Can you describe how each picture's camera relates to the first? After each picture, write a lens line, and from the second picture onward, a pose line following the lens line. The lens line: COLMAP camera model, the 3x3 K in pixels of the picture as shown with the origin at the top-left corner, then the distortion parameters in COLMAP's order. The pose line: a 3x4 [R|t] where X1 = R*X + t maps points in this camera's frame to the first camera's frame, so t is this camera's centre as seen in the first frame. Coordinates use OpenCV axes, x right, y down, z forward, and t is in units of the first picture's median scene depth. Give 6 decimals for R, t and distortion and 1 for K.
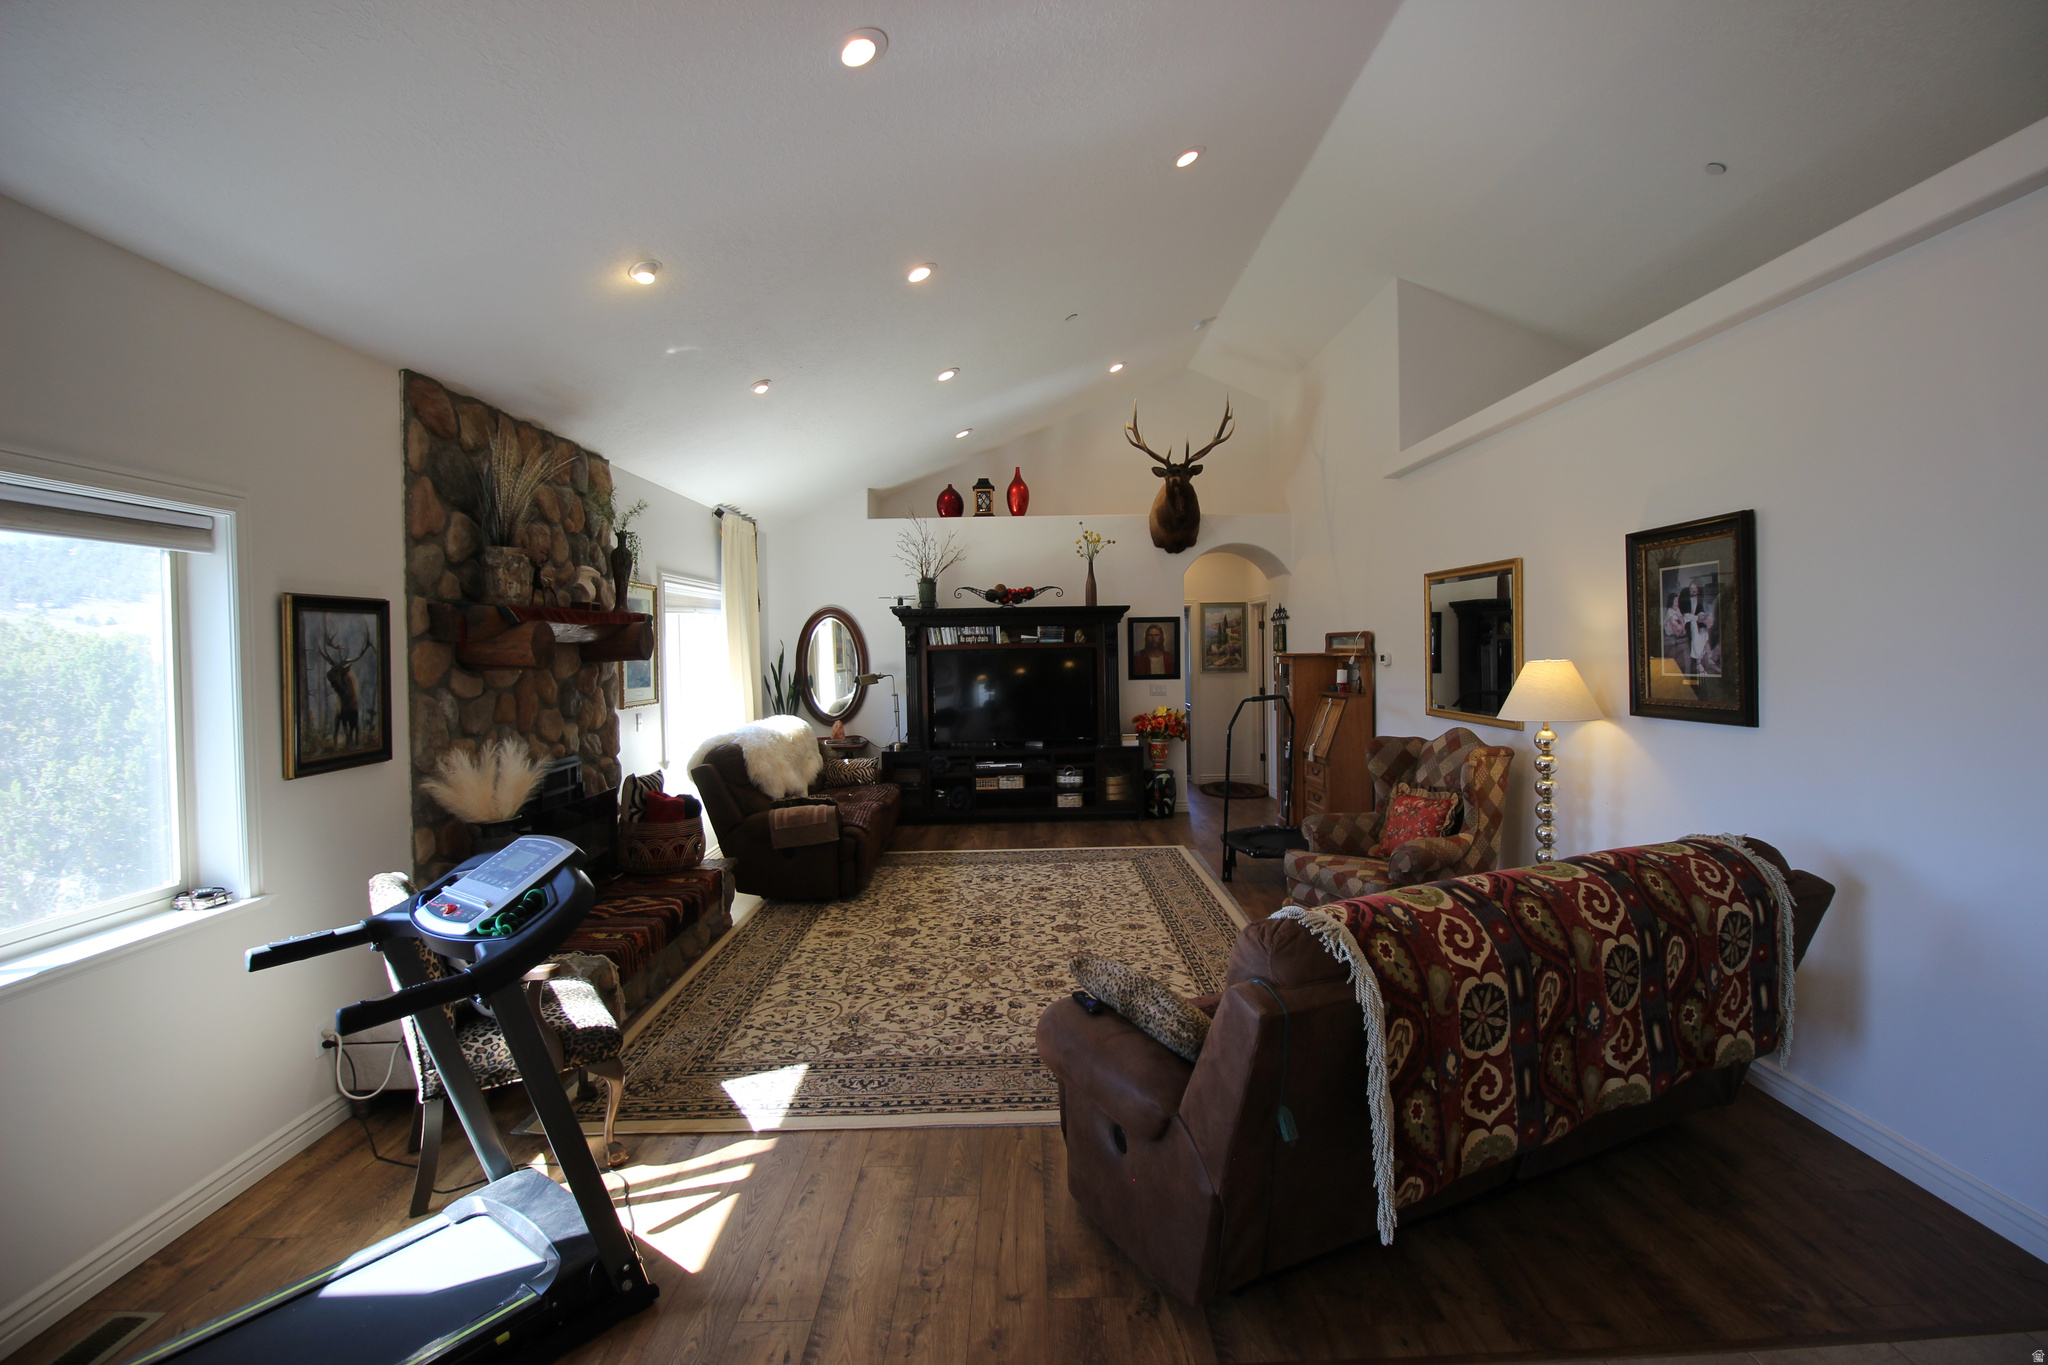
lens RADIAL K [[956.6, 0, 1026.3], [0, 956.6, 660.0], [0, 0, 1]] dist [-0.015968, -0.001066]
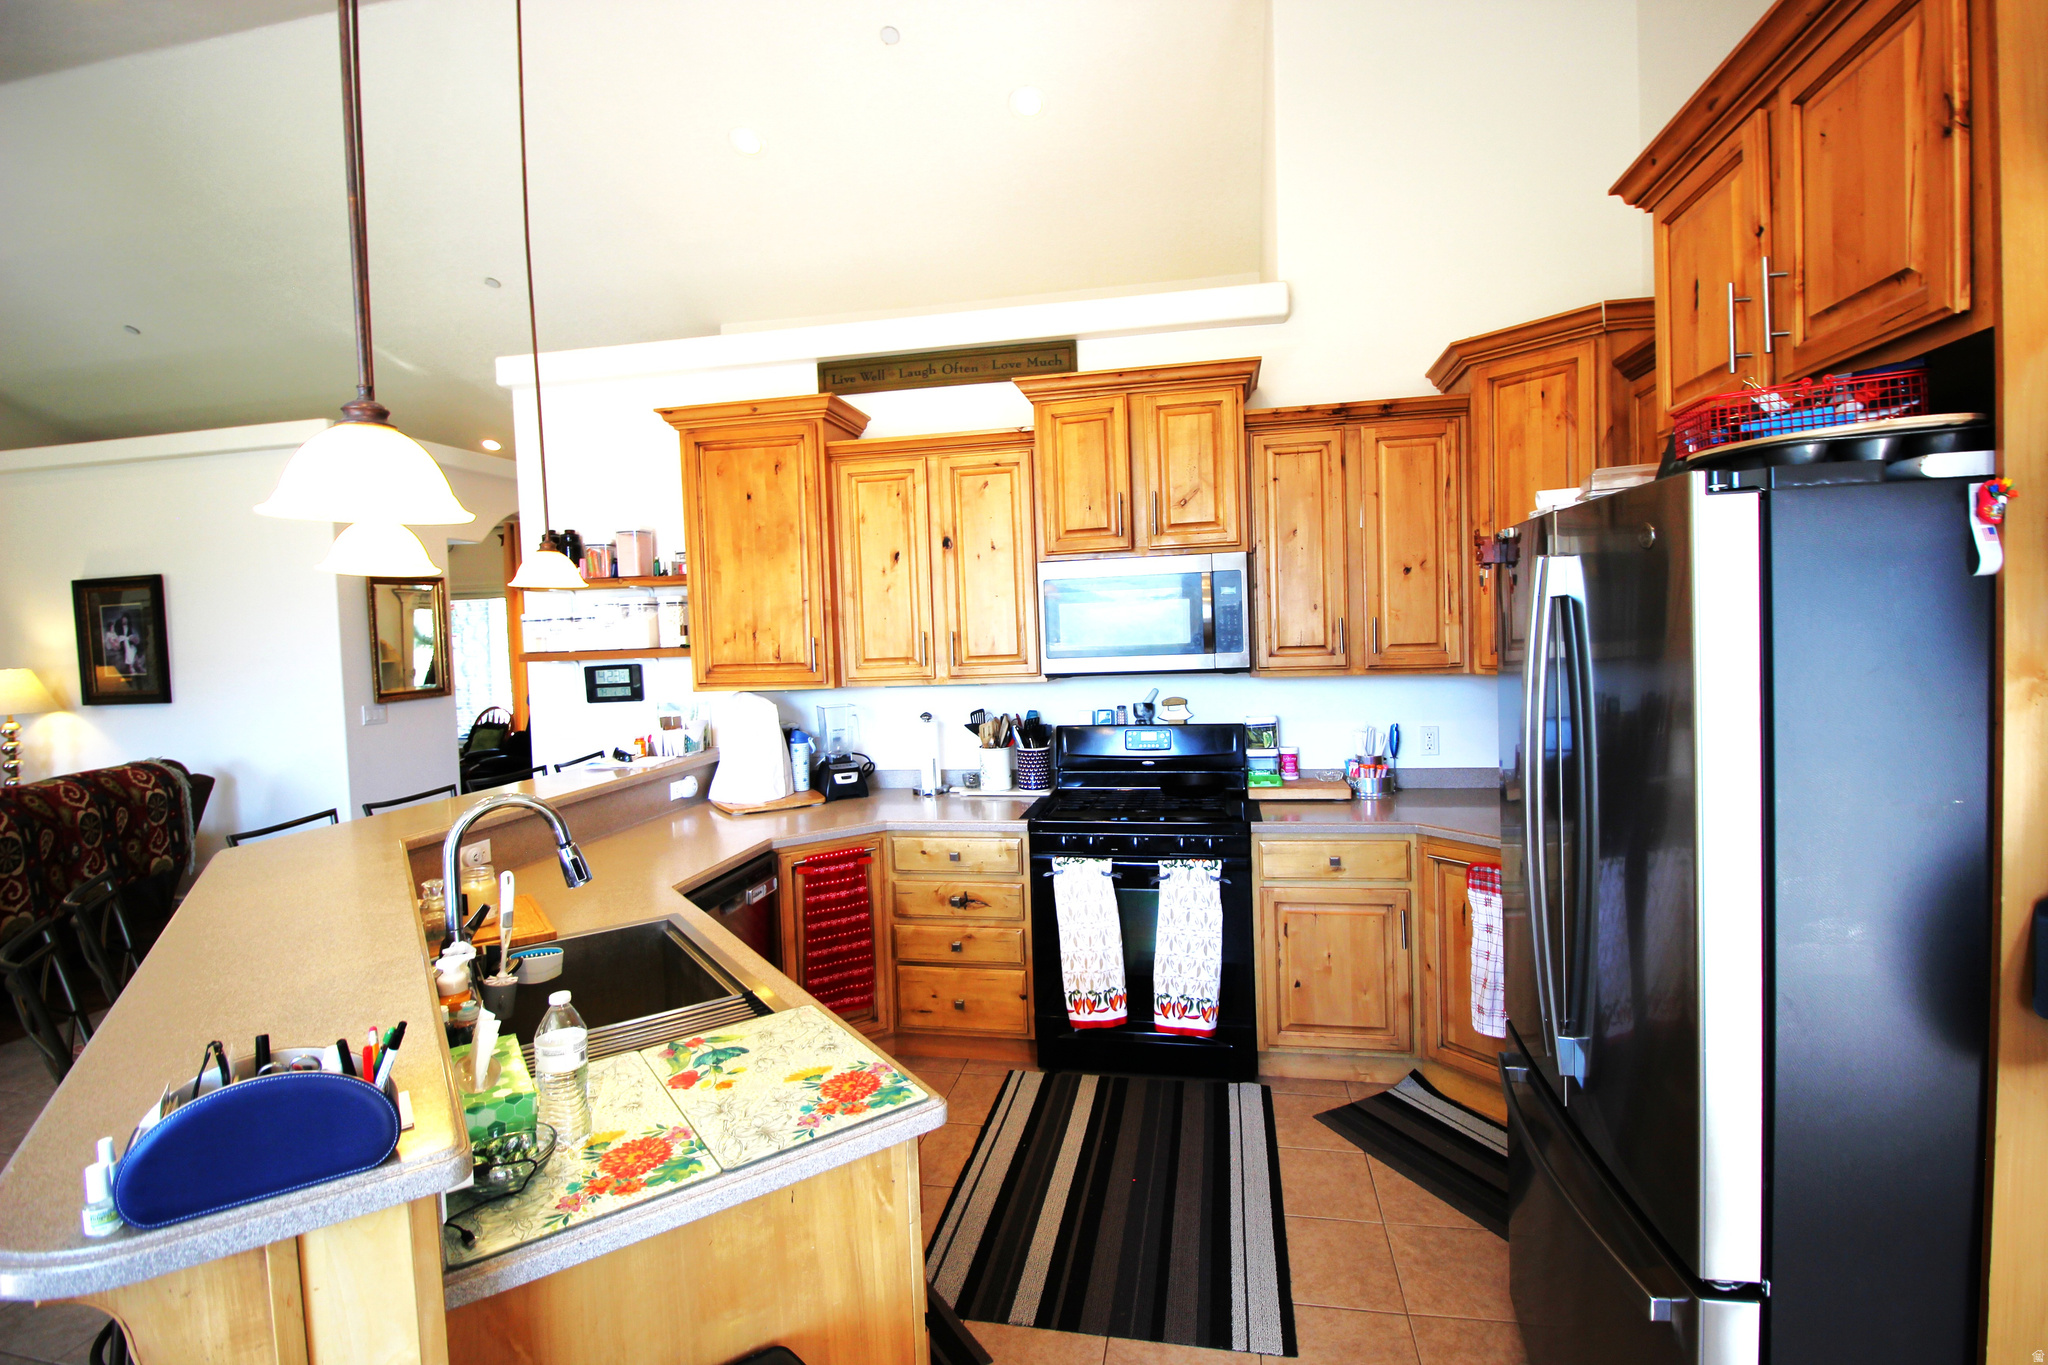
lens RADIAL K [[956.6, 0, 1026.3], [0, 956.6, 660.0], [0, 0, 1]] dist [-0.015968, -0.001066]
pose [[0.207838, -0.031135, 0.977668, -0.709923], [0.044240, 0.998770, 0.022403, 0.030798], [-0.977162, 0.038596, 0.208960, -1.082044]]
